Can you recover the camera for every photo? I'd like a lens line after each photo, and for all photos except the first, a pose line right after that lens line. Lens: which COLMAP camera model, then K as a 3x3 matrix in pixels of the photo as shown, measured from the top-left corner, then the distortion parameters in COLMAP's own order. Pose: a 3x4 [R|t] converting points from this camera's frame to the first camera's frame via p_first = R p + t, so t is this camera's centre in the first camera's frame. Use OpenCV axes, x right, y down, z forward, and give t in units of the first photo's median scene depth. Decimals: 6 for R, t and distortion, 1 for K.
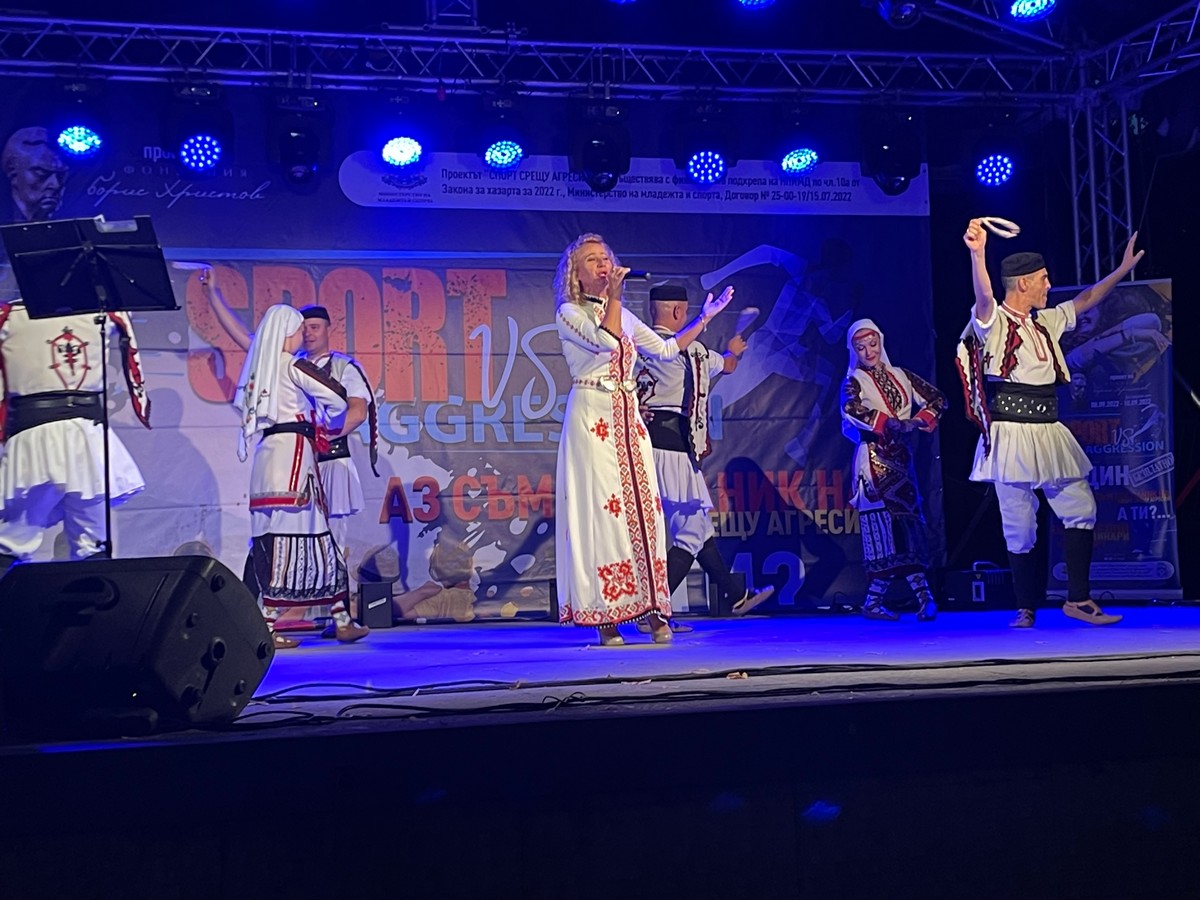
lens RADIAL K [[1905.8, 0, 598.5], [0, 1905.8, 485.8], [0, 0, 1]] dist [0.071493, 0.000000]
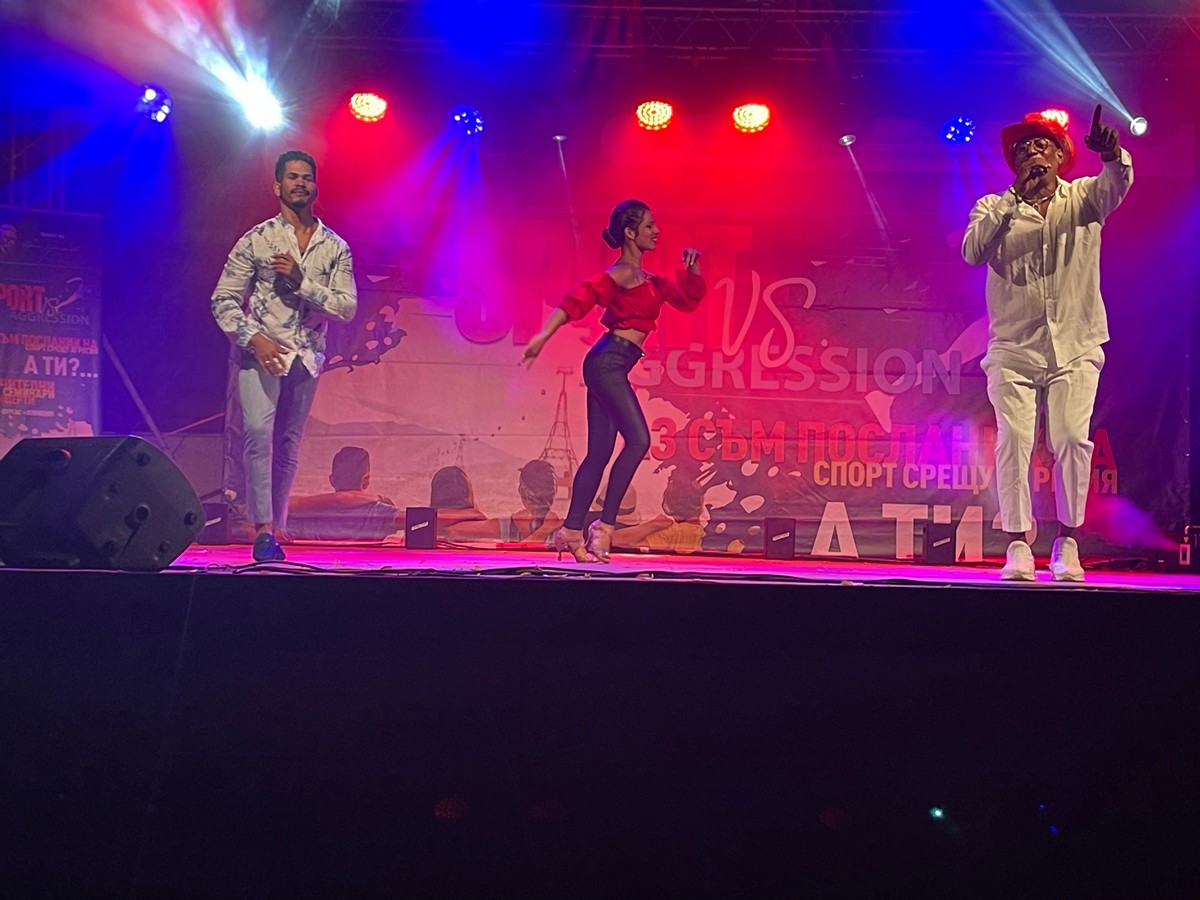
lens RADIAL K [[1905.8, 0, 595.2], [0, 1905.8, 448.9], [0, 0, 1]] dist [0.071493, 0.000000]
pose [[0.961643, 0.046257, -0.270374, 0.161103], [-0.046905, 0.998891, 0.004070, 0.010100], [0.270262, 0.008767, 0.962747, -0.040982]]
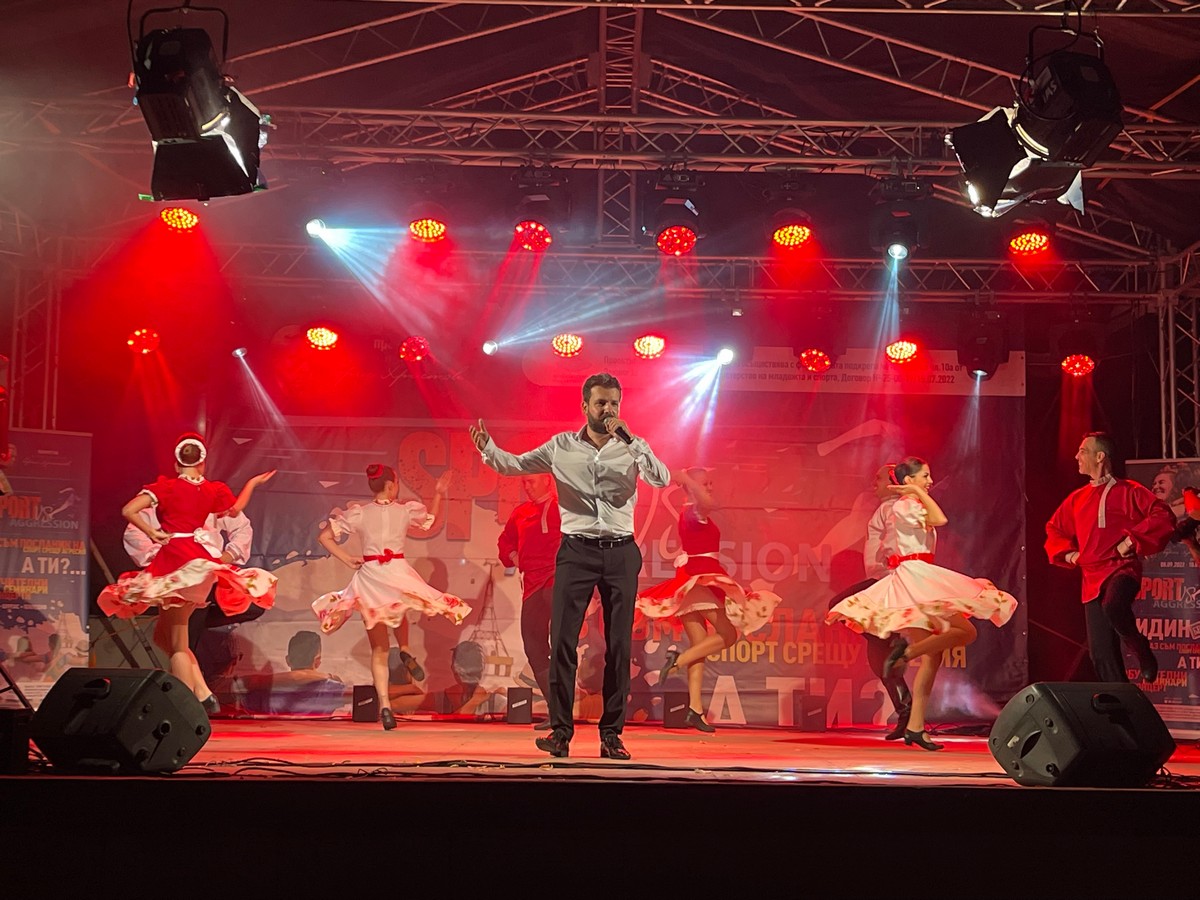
lens RADIAL K [[1905.8, 0, 591.6], [0, 1905.8, 443.2], [0, 0, 1]] dist [0.071493, 0.000000]
pose [[0.970040, 0.022181, -0.241932, 0.213855], [-0.040121, 0.996776, -0.069480, -0.022588], [0.239610, 0.077105, 0.967802, -0.202792]]
